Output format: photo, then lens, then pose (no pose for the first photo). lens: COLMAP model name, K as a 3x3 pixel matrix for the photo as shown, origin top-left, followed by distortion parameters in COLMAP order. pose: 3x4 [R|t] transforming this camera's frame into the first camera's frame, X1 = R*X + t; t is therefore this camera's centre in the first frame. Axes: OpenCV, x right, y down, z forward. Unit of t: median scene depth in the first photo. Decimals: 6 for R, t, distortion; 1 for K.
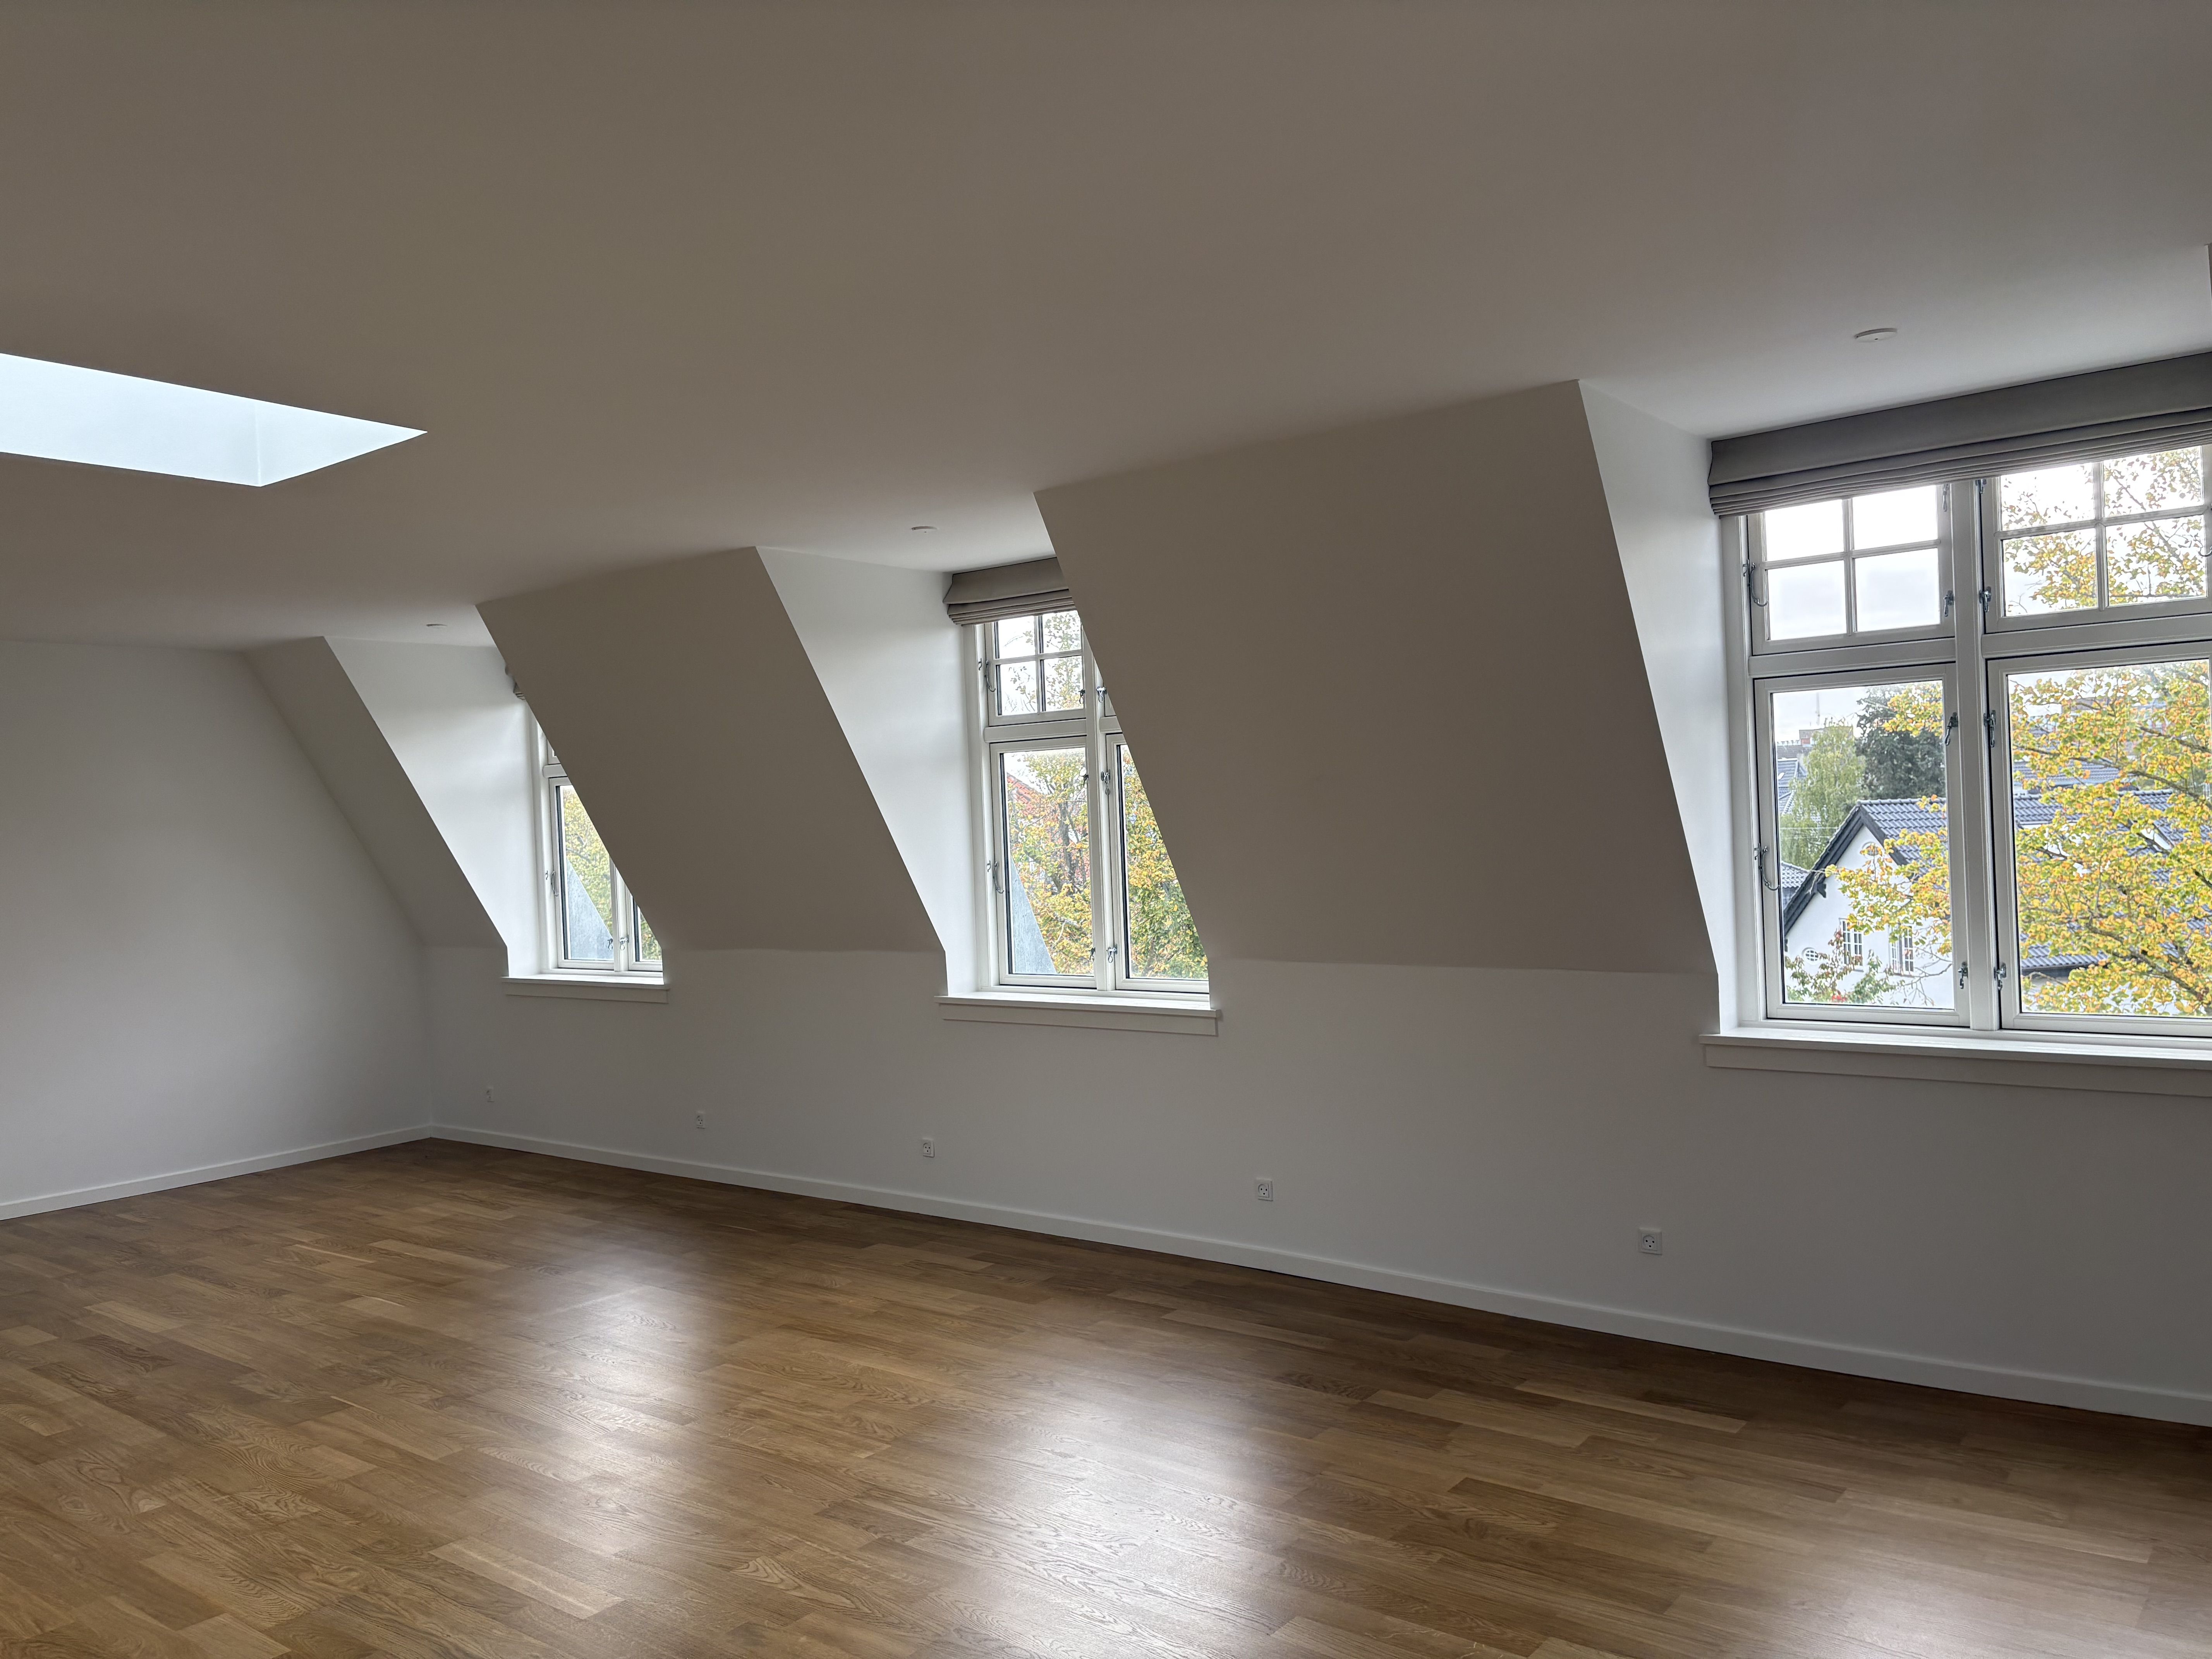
lens RADIAL K [[1666.9, 0, 1104.8], [0, 1666.9, 822.2], [0, 0, 1]] dist [0.008909, -0.001674]
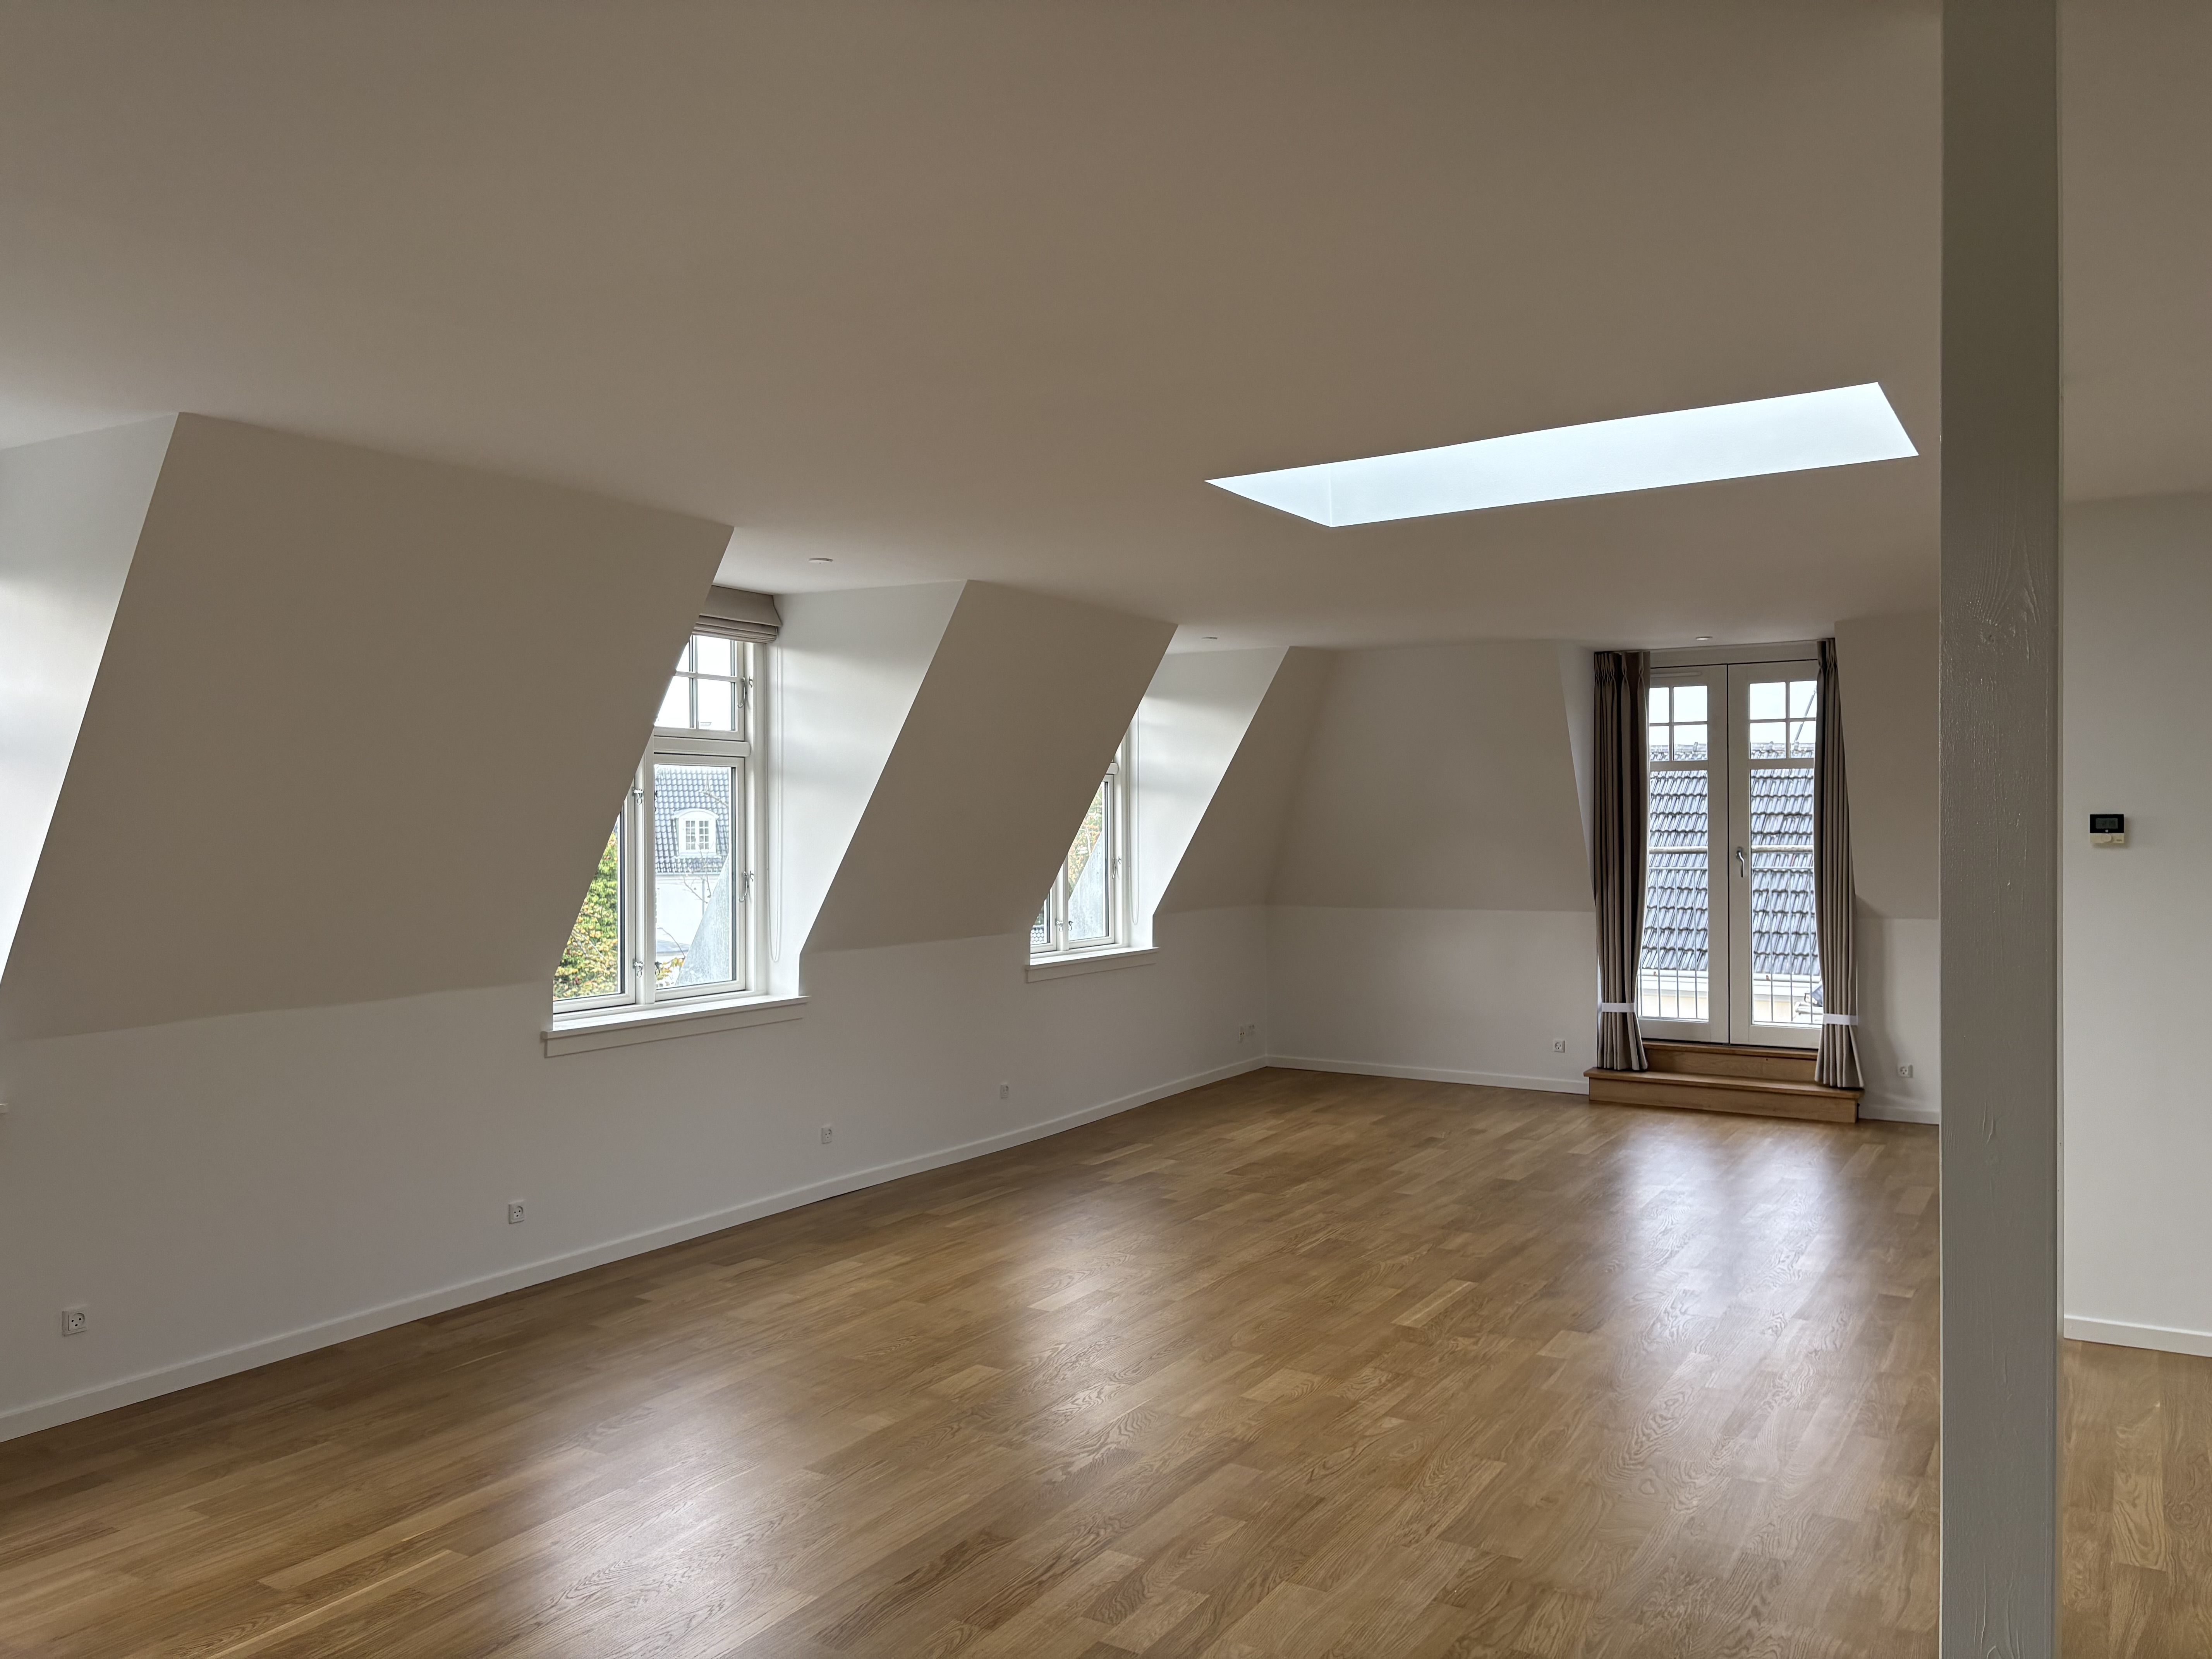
lens RADIAL K [[1666.9, 0, 1105.0], [0, 1666.9, 835.0], [0, 0, 1]] dist [0.008909, -0.001674]
pose [[-0.122016, 0.040708, 0.991693, -1.166768], [0.015362, 0.999116, -0.039123, 0.046598], [-0.992409, 0.010461, -0.122534, 0.933996]]
